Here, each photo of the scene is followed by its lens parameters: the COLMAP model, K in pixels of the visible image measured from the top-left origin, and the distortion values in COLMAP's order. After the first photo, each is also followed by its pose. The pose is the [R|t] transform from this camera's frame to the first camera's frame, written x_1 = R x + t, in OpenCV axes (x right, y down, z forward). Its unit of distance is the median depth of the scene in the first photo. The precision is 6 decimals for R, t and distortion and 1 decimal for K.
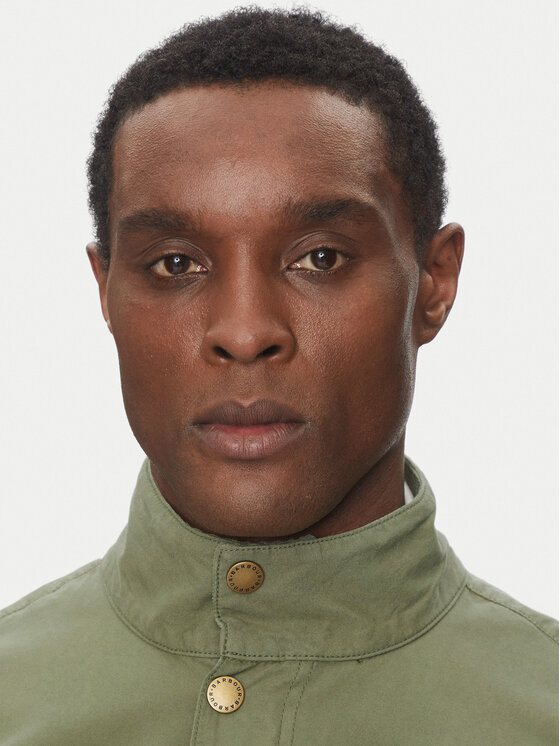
lens RADIAL K [[2819.6, 0, 281.0], [0, 2819.6, 373.4], [0, 0, 1]] dist [0.079238, 0.000000]
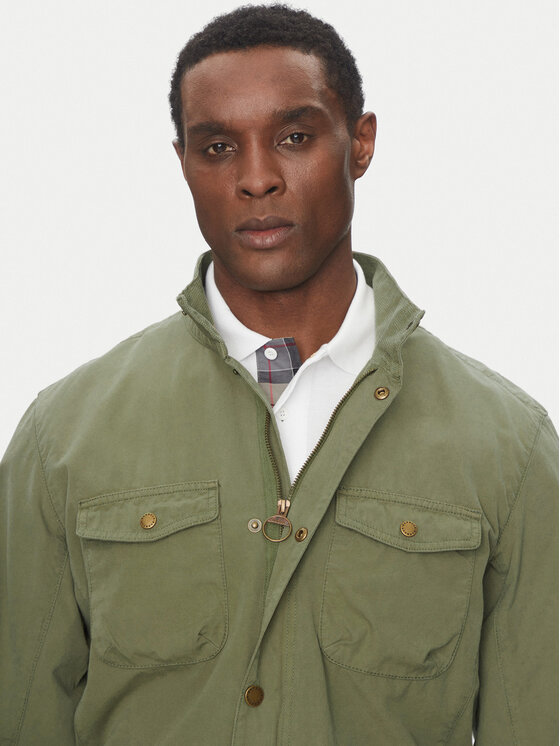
lens RADIAL K [[2819.6, 0, 279.1], [0, 2819.6, 374.9], [0, 0, 1]] dist [0.079238, 0.000000]
pose [[0.995150, -0.083483, -0.052035, 0.086911], [0.086306, 0.994771, 0.054600, 0.012422], [0.047205, -0.058826, 0.997152, -0.874595]]
